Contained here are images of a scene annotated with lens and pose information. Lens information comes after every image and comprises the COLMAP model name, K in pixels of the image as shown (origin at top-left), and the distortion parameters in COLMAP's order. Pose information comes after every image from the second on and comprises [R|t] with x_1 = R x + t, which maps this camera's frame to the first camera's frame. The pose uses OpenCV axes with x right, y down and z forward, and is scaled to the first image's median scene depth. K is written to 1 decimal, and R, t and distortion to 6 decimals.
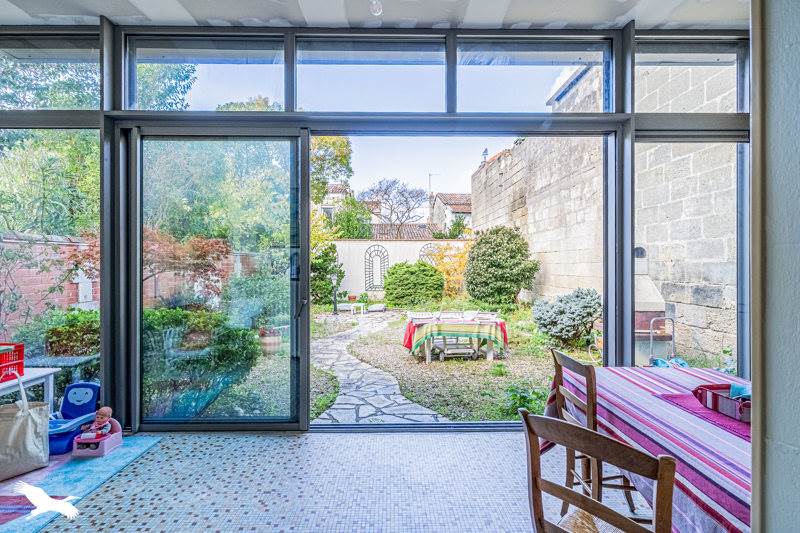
lens RADIAL K [[405.8, 0, 402.7], [0, 405.8, 264.5], [0, 0, 1]] dist [0.001595, 0.000161]
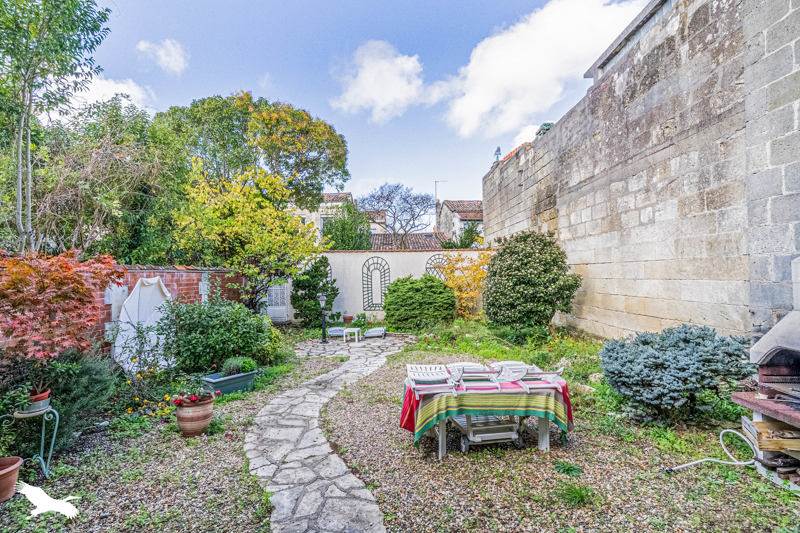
lens RADIAL K [[405.8, 0, 396.1], [0, 405.8, 267.8], [0, 0, 1]] dist [0.001595, 0.000161]
pose [[0.999379, -0.013242, -0.032640, 0.008732], [0.012671, 0.999764, -0.017658, -0.012480], [0.032866, 0.017234, 0.999311, 0.189951]]
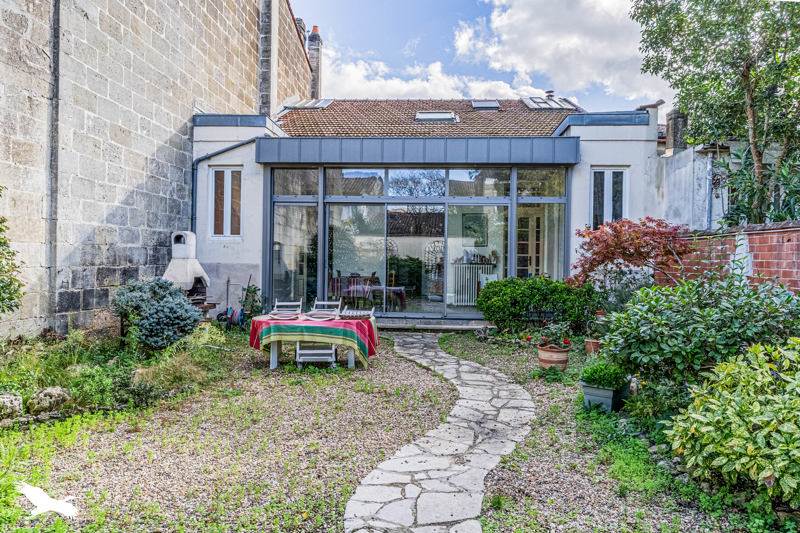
lens RADIAL K [[577.8, 0, 400.5], [0, 577.8, 264.7], [0, 0, 1]] dist [-0.000154, 0.000069]
pose [[-0.994721, -0.013152, 0.101769, -0.082080], [-0.011957, 0.999852, 0.012341, 0.006830], [-0.101917, 0.011059, -0.994731, 1.086643]]
